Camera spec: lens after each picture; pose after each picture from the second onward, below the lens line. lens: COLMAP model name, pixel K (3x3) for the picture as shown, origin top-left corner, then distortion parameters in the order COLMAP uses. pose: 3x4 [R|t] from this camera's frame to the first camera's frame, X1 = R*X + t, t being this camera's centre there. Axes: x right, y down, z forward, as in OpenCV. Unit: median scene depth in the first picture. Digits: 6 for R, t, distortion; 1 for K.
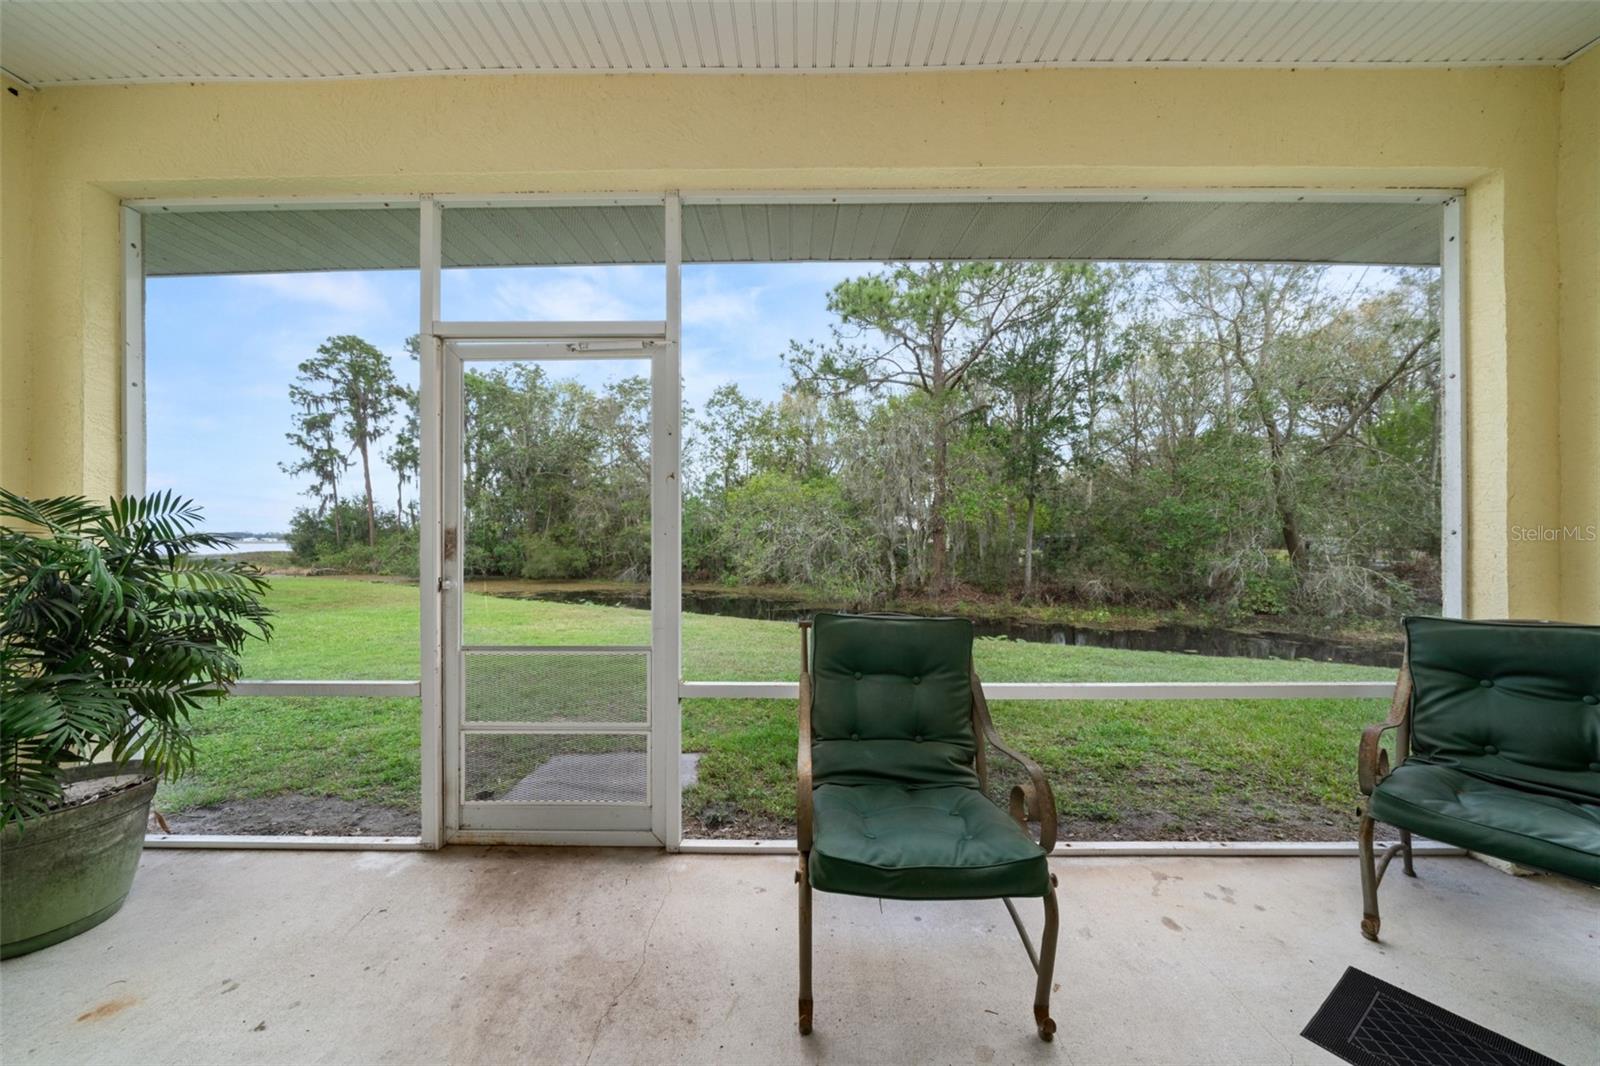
lens RADIAL K [[551.2, 0, 803.7], [0, 551.2, 541.0], [0, 0, 1]] dist [-0.001578, -0.000127]
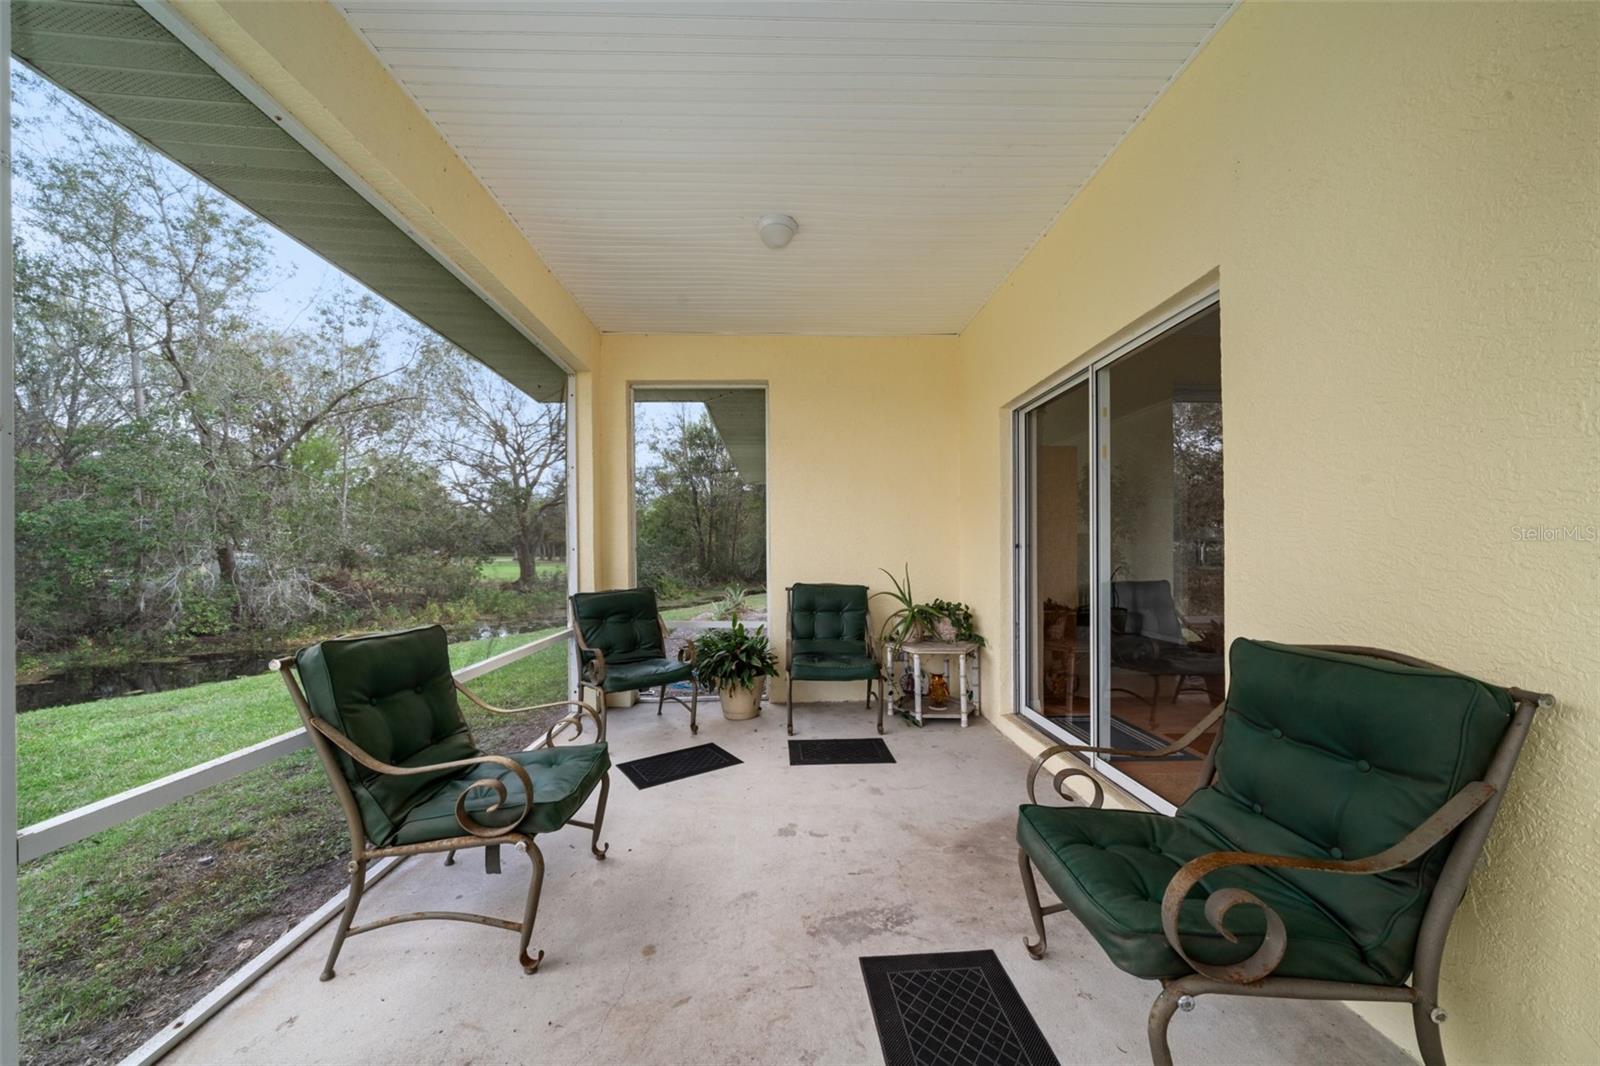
lens RADIAL K [[554.8, 0, 793.8], [0, 554.8, 546.1], [0, 0, 1]] dist [-0.005197, -0.000049]
pose [[-0.049967, 0.016063, 0.998622, -0.049205], [0.004658, 0.999864, -0.015850, 0.000468], [-0.998740, 0.003859, -0.050035, 0.020943]]
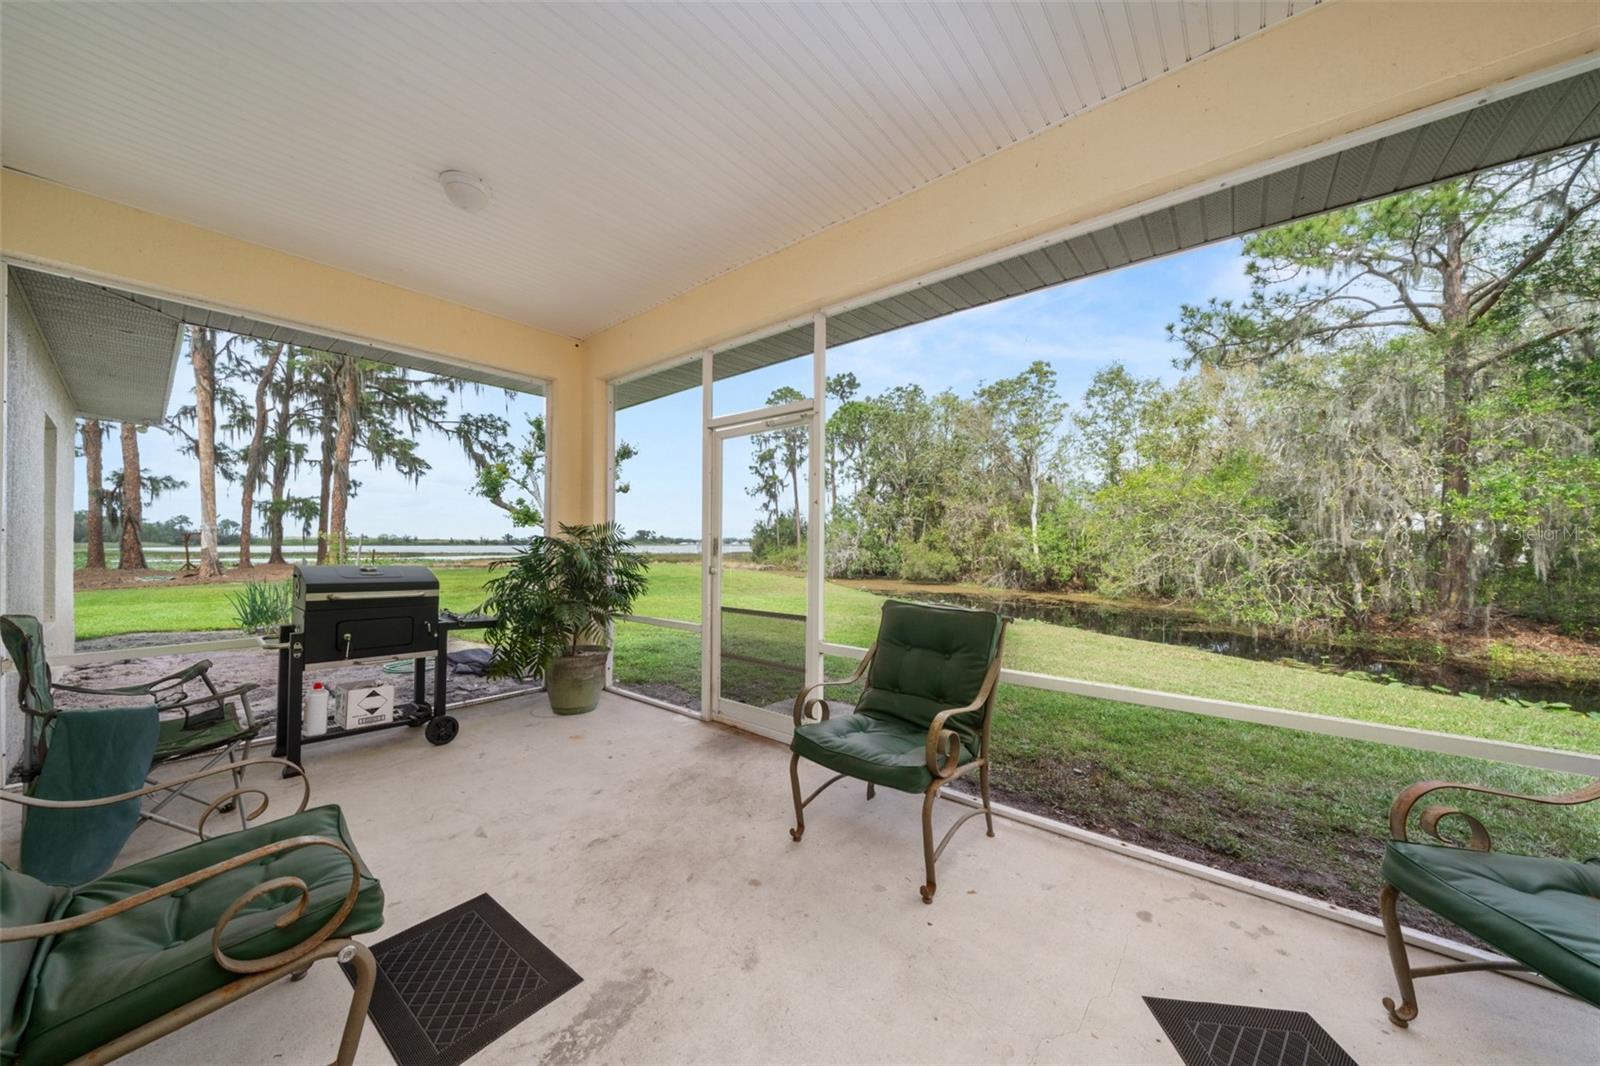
lens RADIAL K [[554.8, 0, 793.8], [0, 554.8, 546.1], [0, 0, 1]] dist [-0.005197, -0.000049]
pose [[0.776465, 0.007498, -0.630116, 0.052567], [-0.007721, 0.999967, 0.002384, -0.000232], [0.630113, 0.003014, 0.776498, -0.015664]]
